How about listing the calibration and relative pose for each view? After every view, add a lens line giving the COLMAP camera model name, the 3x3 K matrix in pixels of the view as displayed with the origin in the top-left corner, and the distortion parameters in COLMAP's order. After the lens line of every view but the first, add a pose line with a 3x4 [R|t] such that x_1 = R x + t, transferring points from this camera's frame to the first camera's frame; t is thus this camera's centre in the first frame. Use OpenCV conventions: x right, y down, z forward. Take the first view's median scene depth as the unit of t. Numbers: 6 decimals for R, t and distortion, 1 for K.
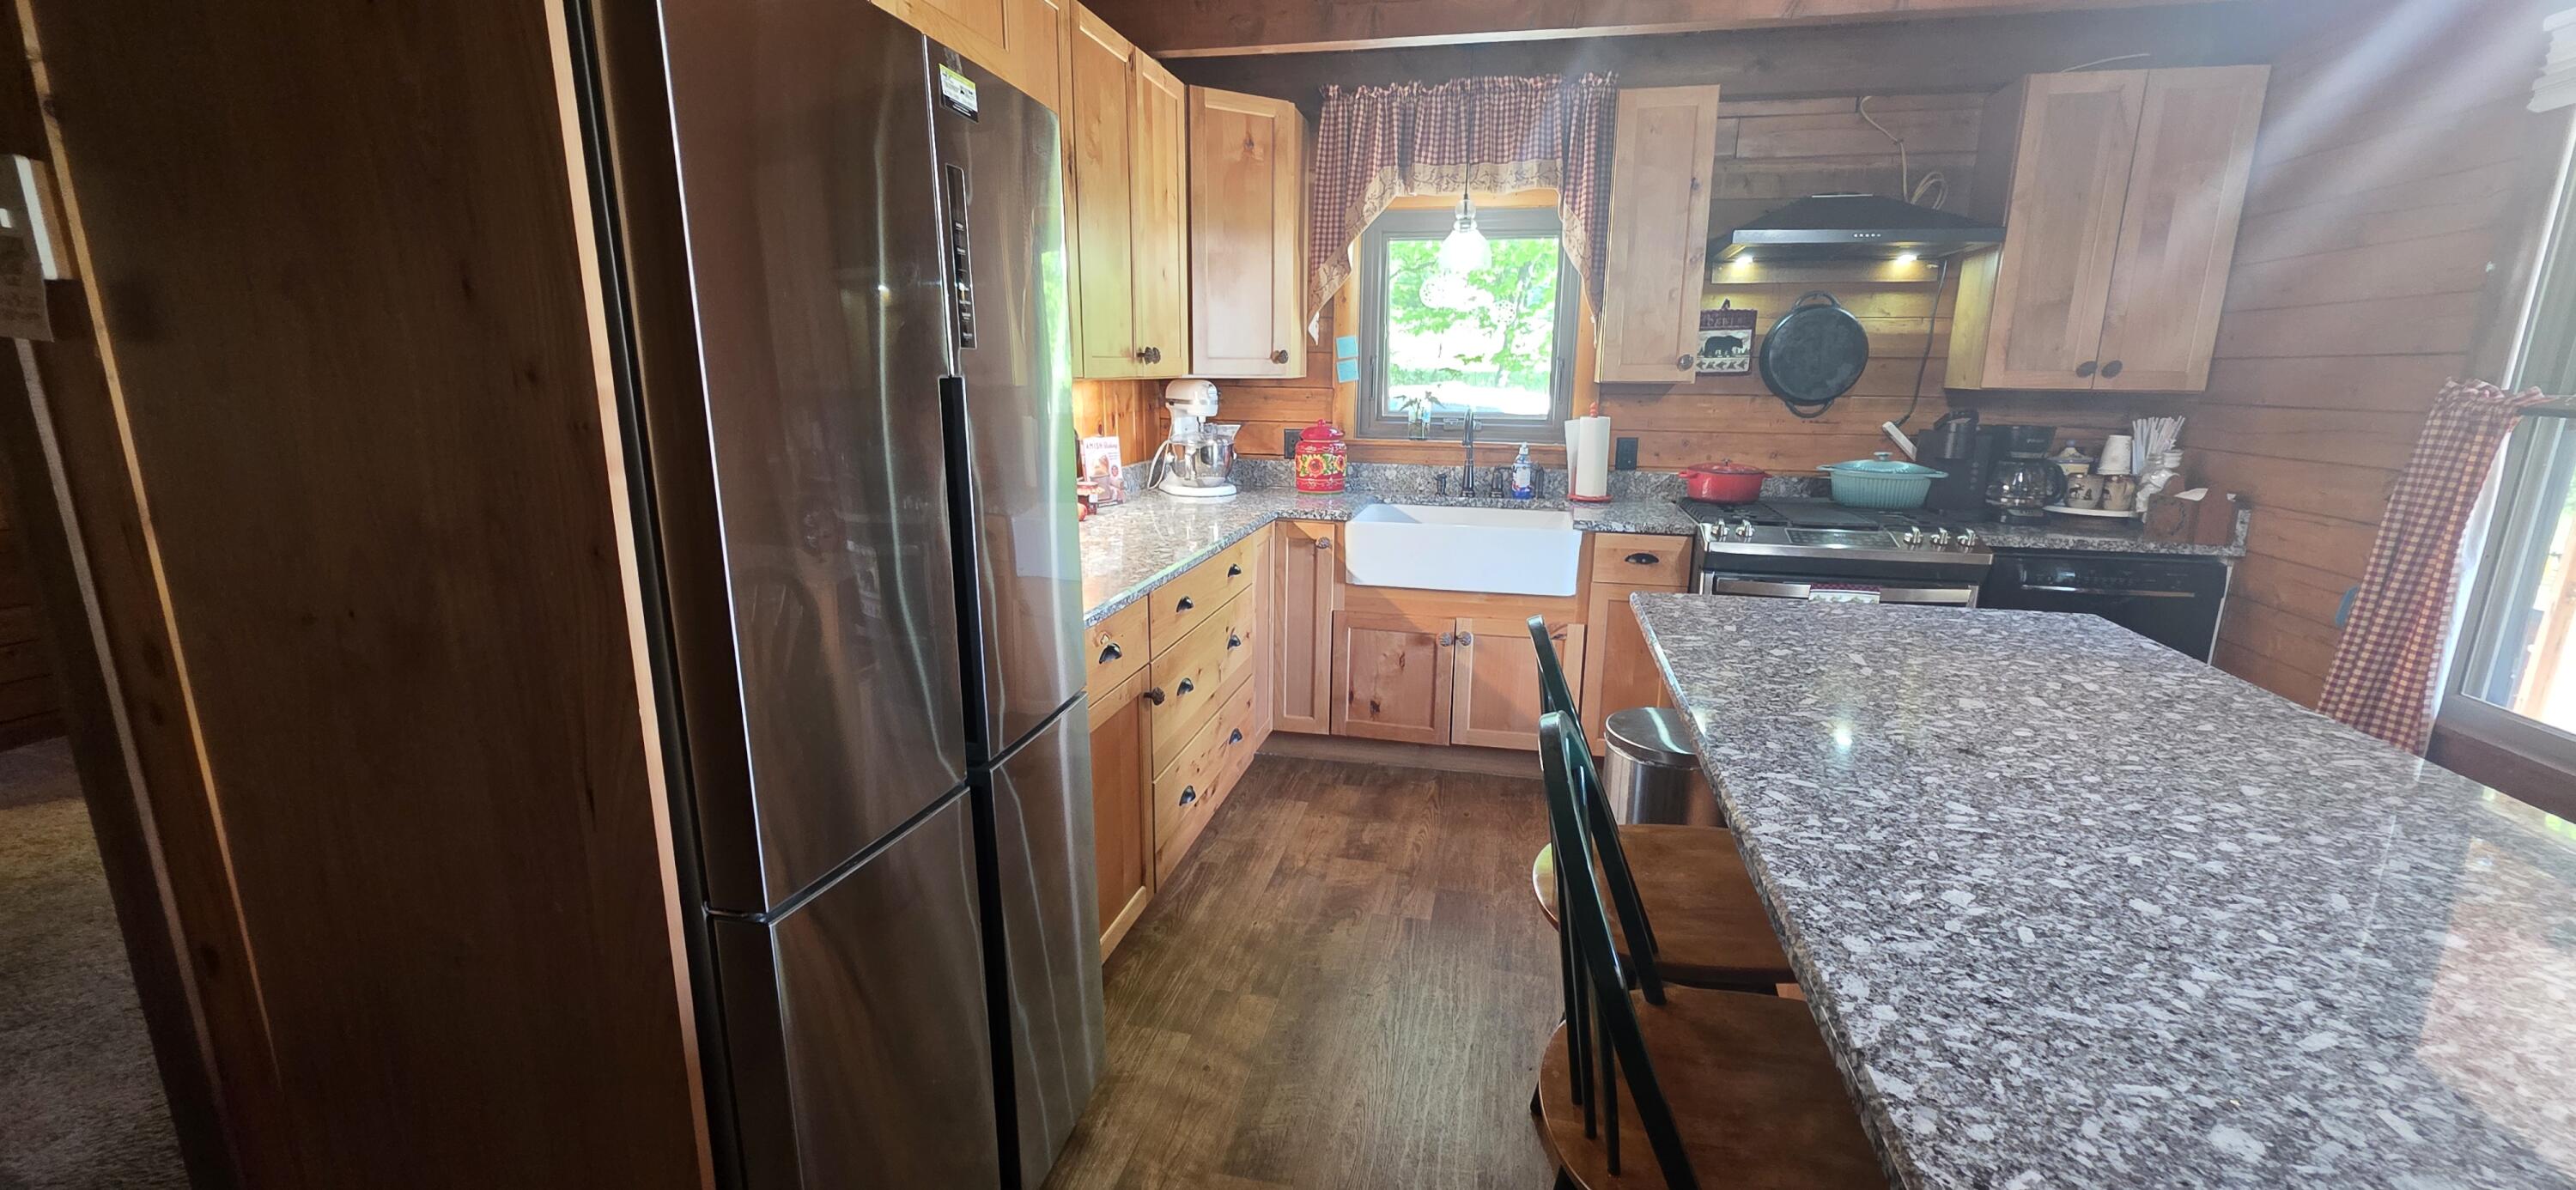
lens RADIAL K [[1012.5, 0, 1304.1], [0, 1012.5, 590.3], [0, 0, 1]] dist [0.004850, -0.000024]
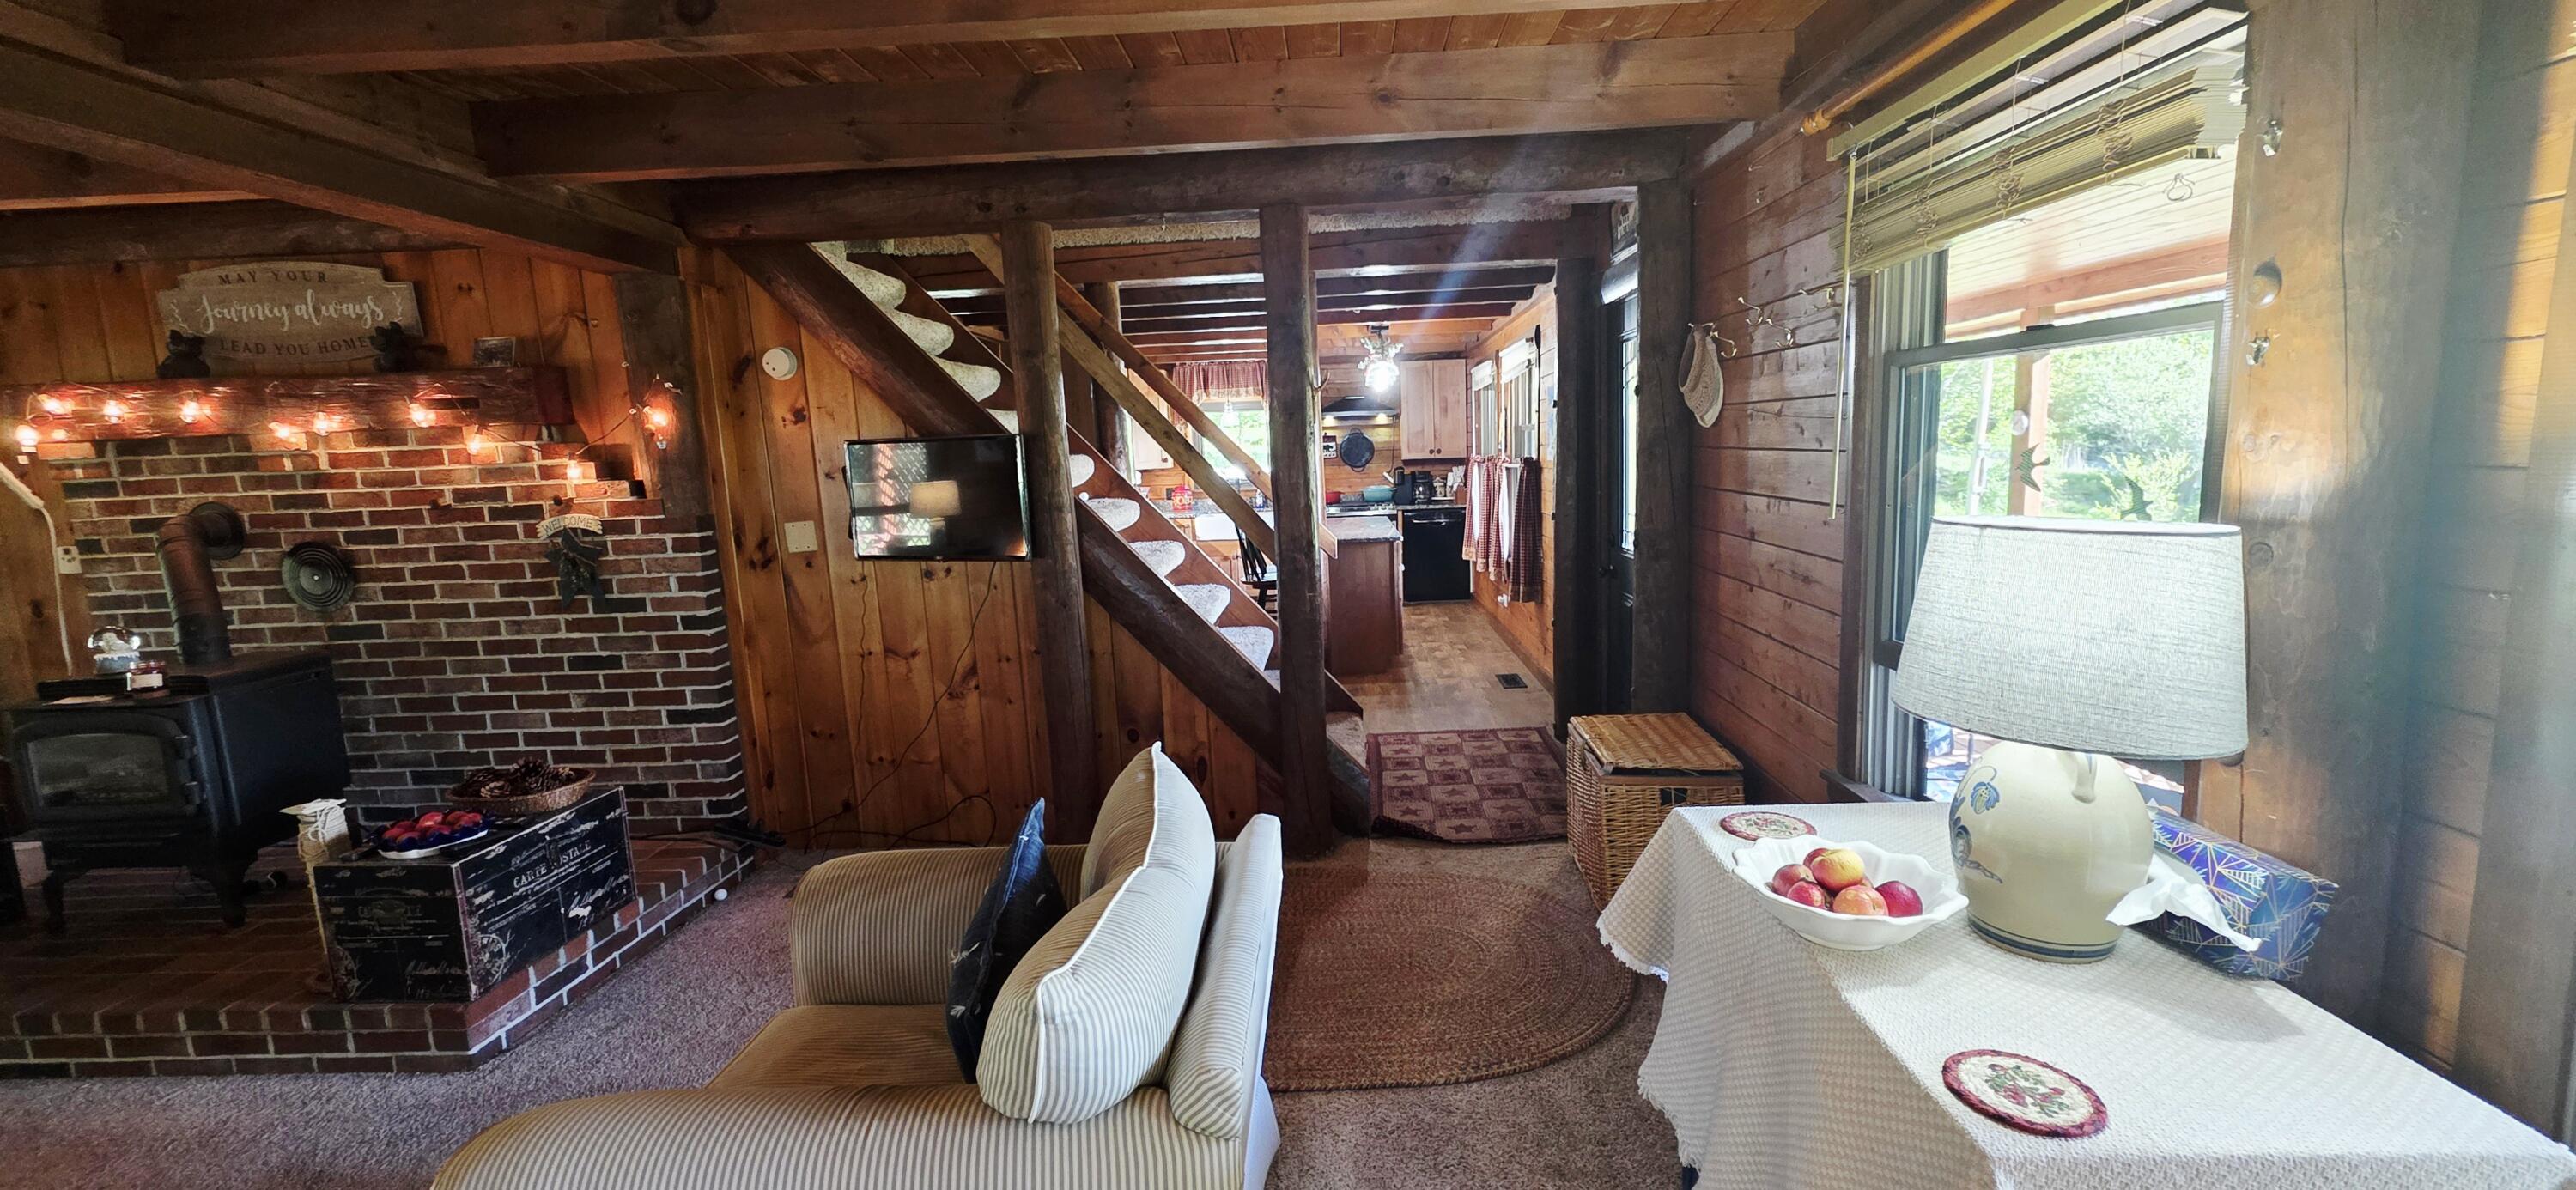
lens RADIAL K [[1012.5, 0, 1305.6], [0, 1012.5, 599.0], [0, 0, 1]] dist [0.004850, -0.000024]
pose [[0.981667, -0.076001, 0.174798, -0.168716], [0.088579, 0.993926, -0.065308, 0.372267], [-0.168773, 0.079594, 0.982436, -1.817759]]
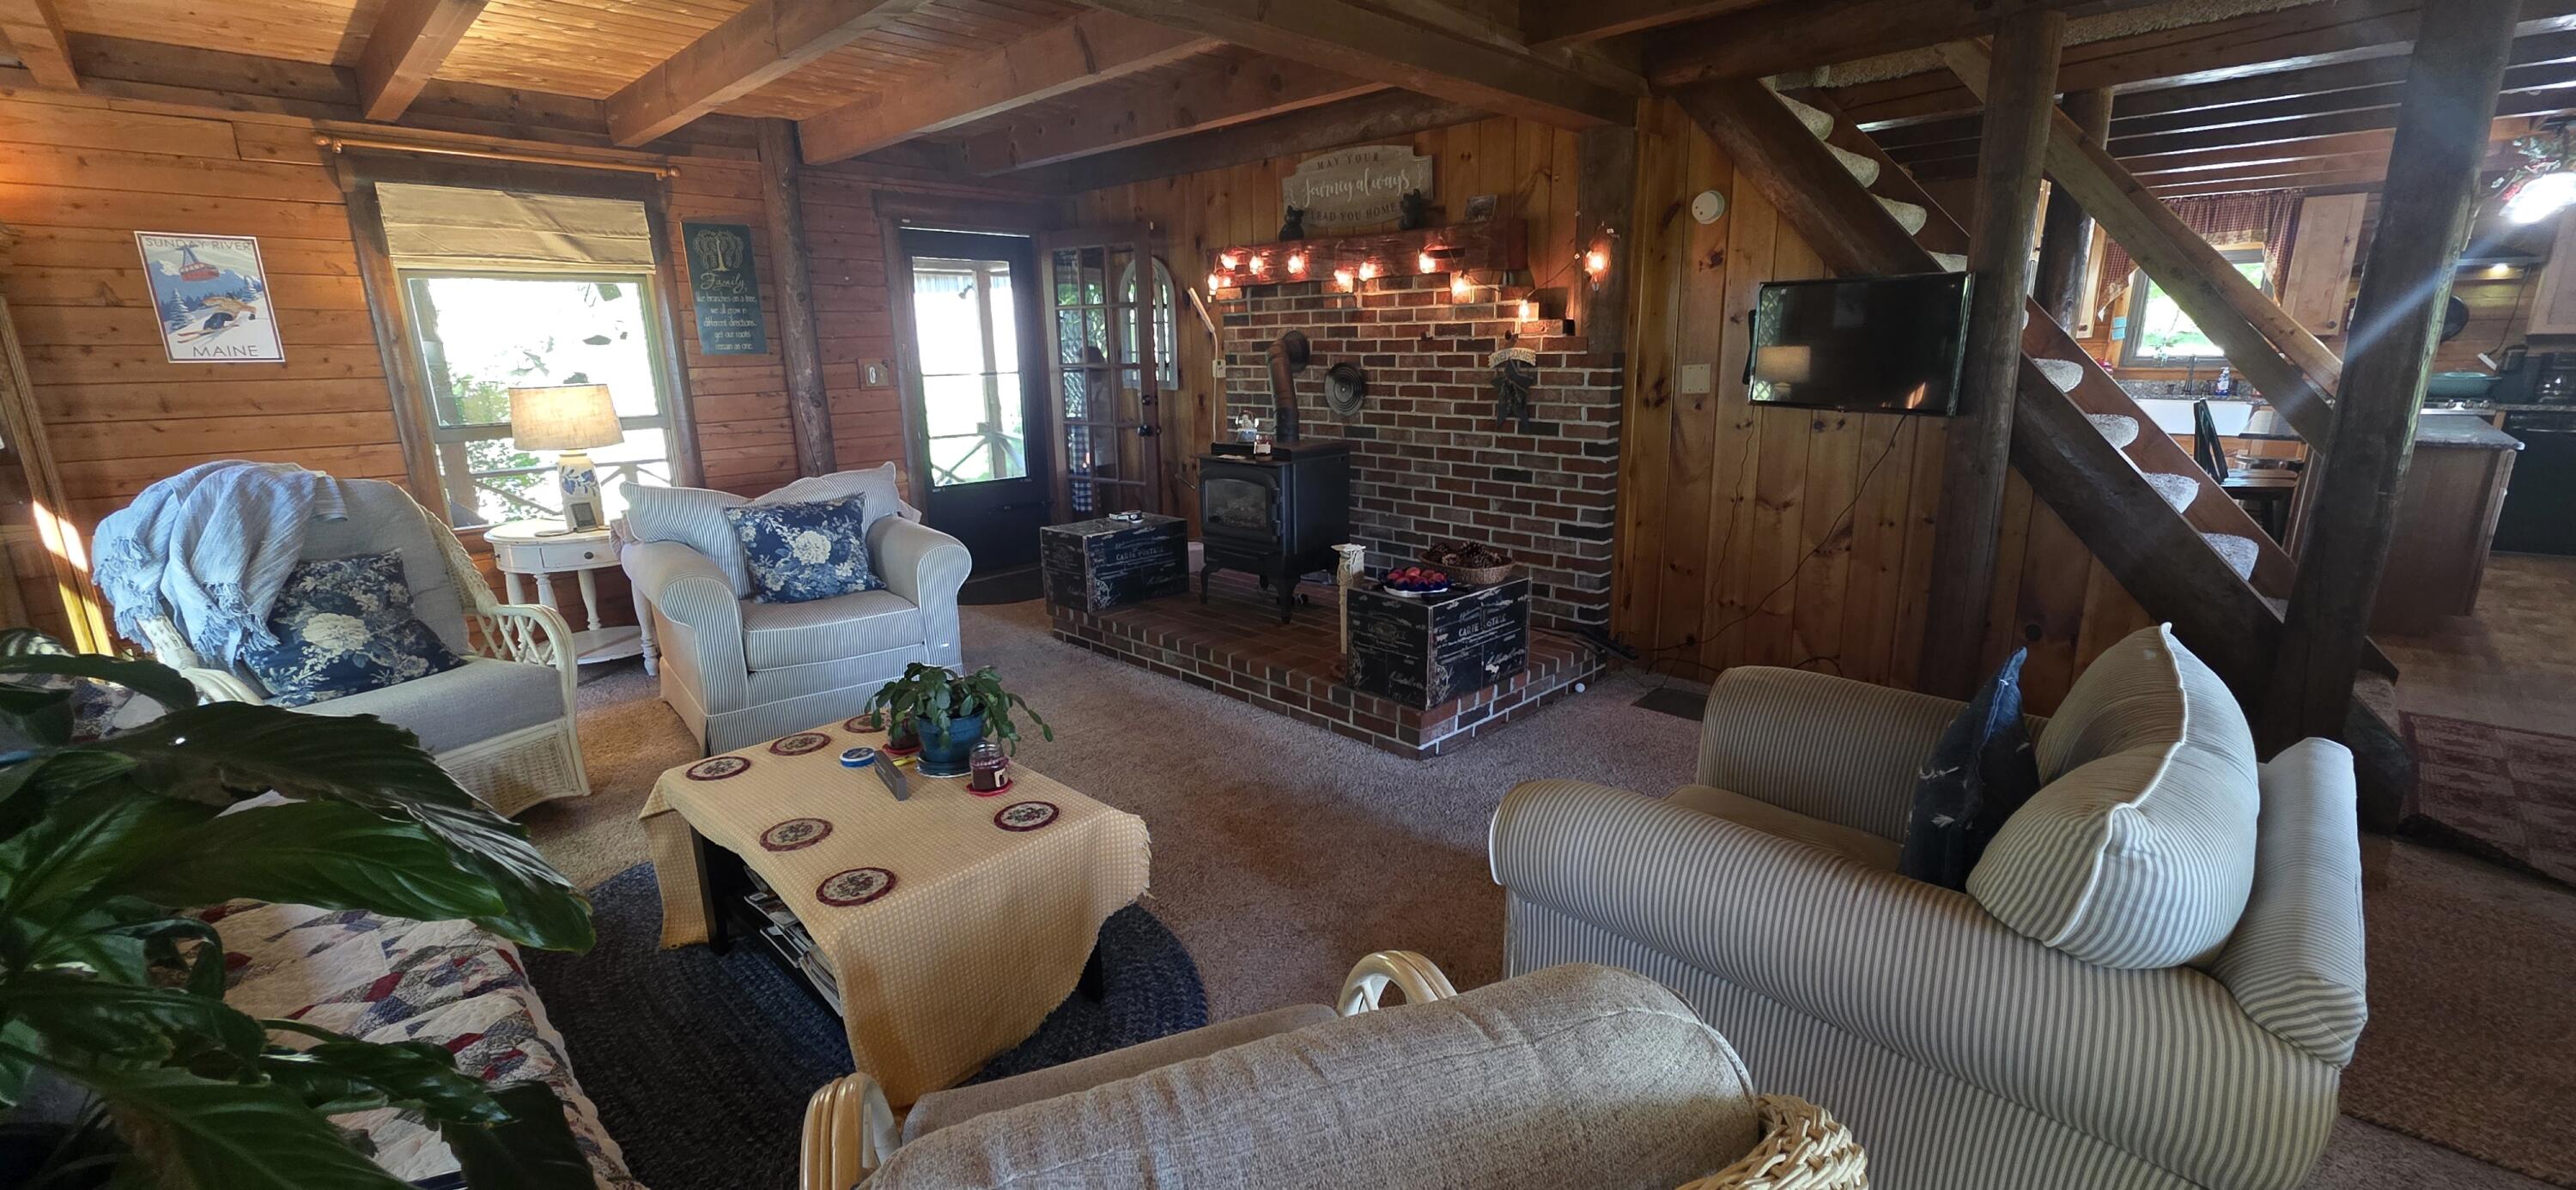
lens RADIAL K [[1012.5, 0, 1321.5], [0, 1012.5, 597.4], [0, 0, 1]] dist [0.004850, -0.000024]
pose [[0.854260, 0.108513, -0.508394, -0.271748], [-0.094147, 0.994093, 0.053986, 0.414098], [0.511249, 0.001746, 0.859431, -1.861449]]
